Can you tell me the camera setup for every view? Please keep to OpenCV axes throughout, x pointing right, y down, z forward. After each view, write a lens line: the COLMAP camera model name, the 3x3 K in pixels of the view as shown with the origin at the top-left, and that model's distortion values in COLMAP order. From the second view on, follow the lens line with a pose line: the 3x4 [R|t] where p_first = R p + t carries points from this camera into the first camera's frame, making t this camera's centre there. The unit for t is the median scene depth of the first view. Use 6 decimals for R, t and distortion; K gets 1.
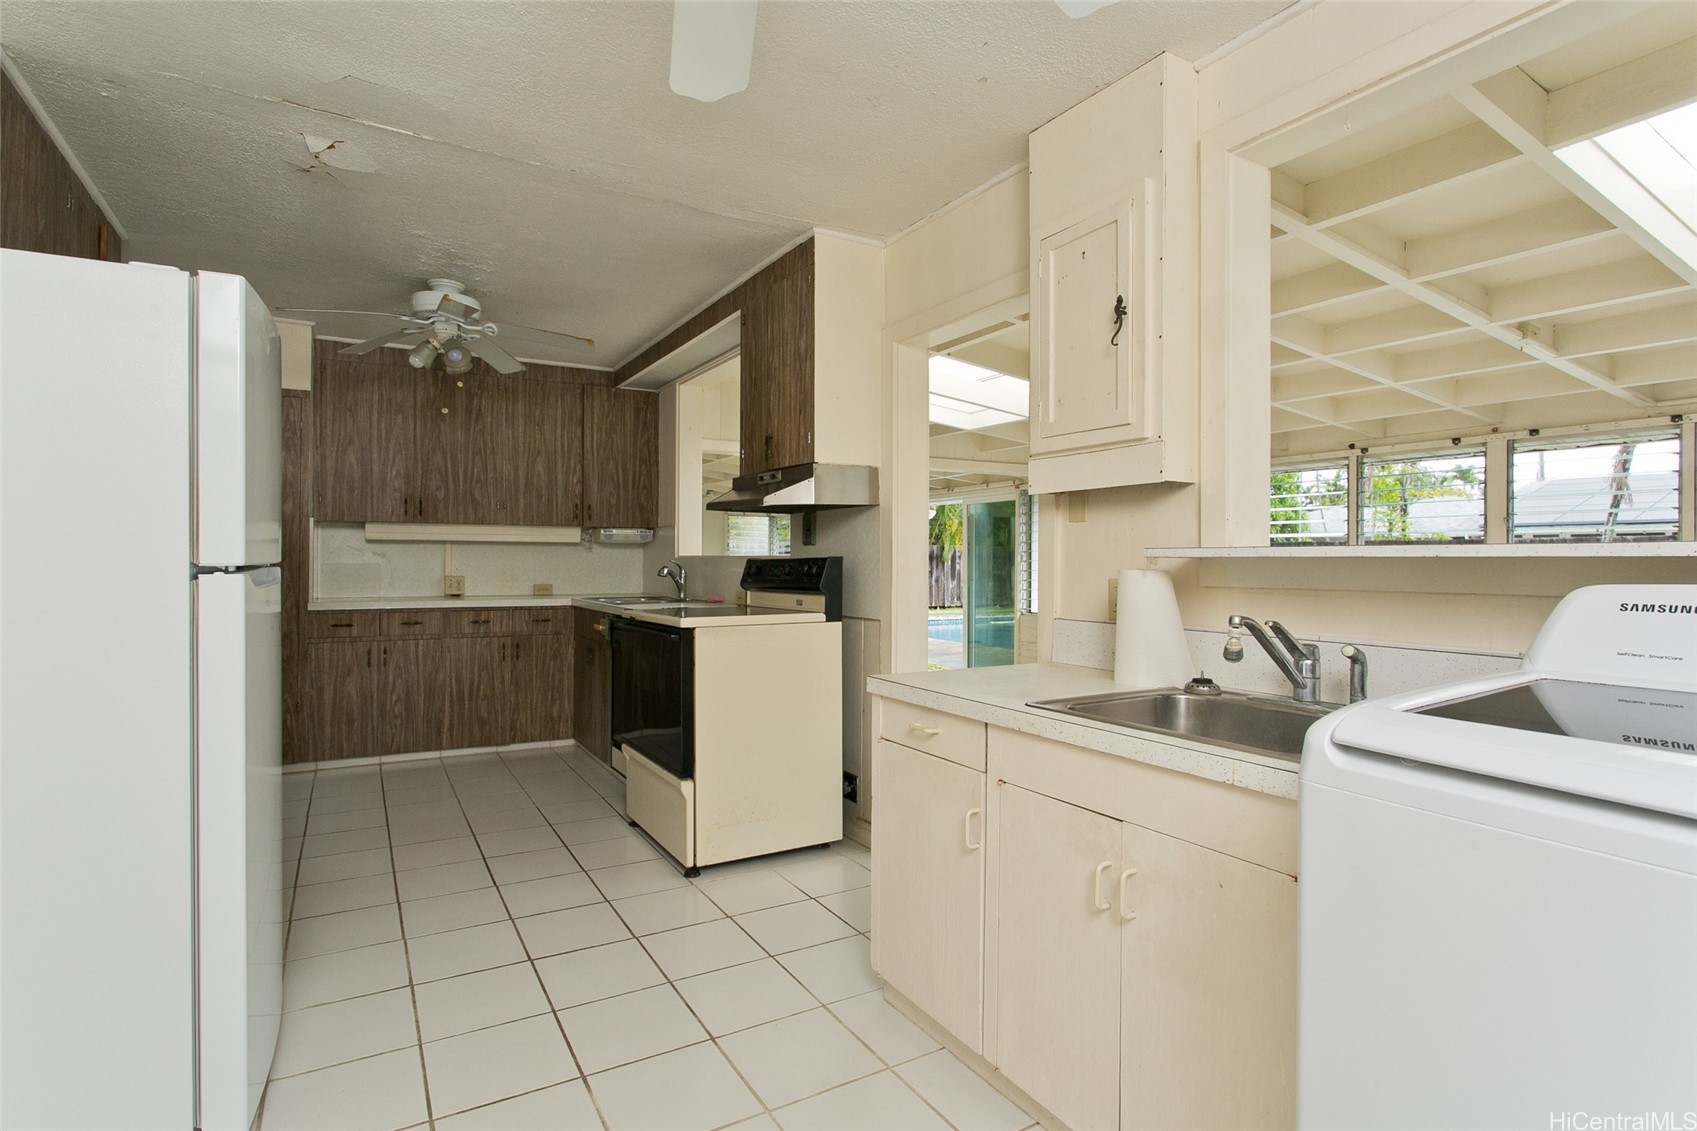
lens RADIAL K [[819.9, 0, 843.3], [0, 819.9, 554.2], [0, 0, 1]] dist [-0.023428, 0.014421]
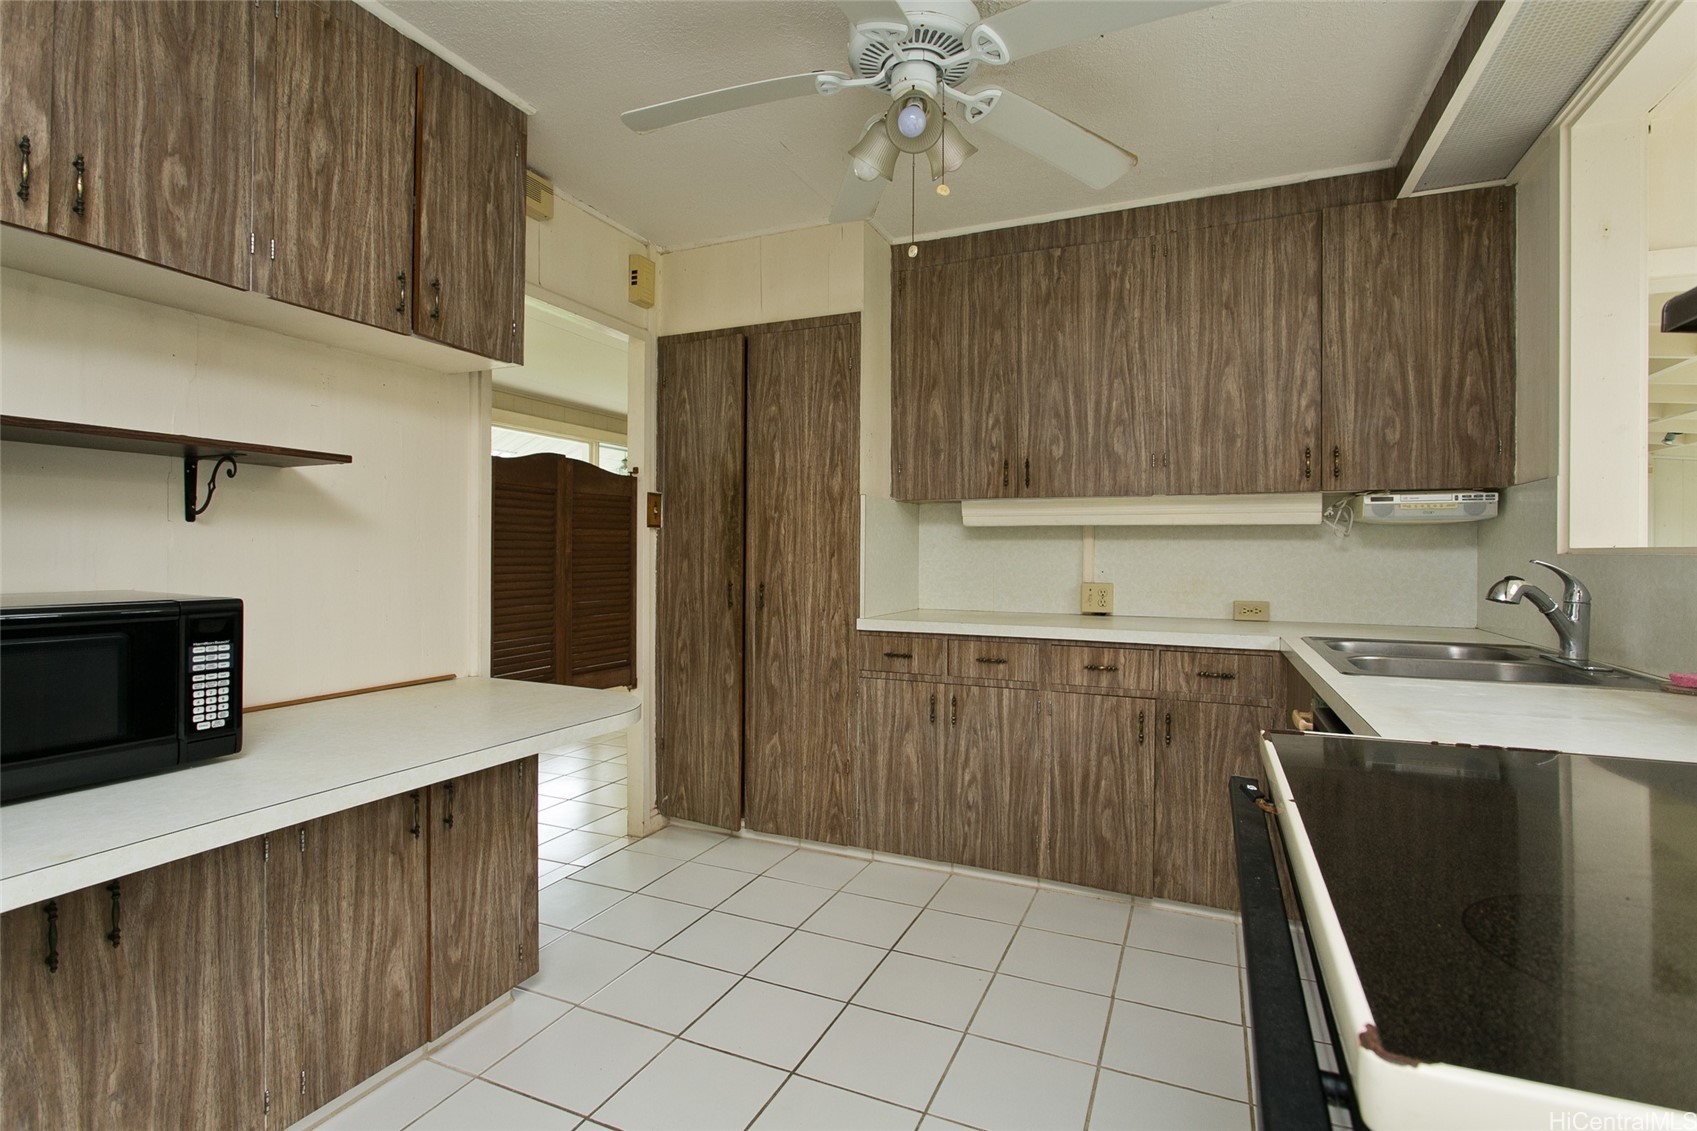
lens RADIAL K [[819.9, 0, 843.3], [0, 819.9, 554.2], [0, 0, 1]] dist [-0.023428, 0.014421]
pose [[0.570742, 0.002102, -0.821127, -0.081062], [0.002435, 0.999988, 0.004253, 0.001934], [0.821126, -0.004427, 0.570730, 0.512869]]
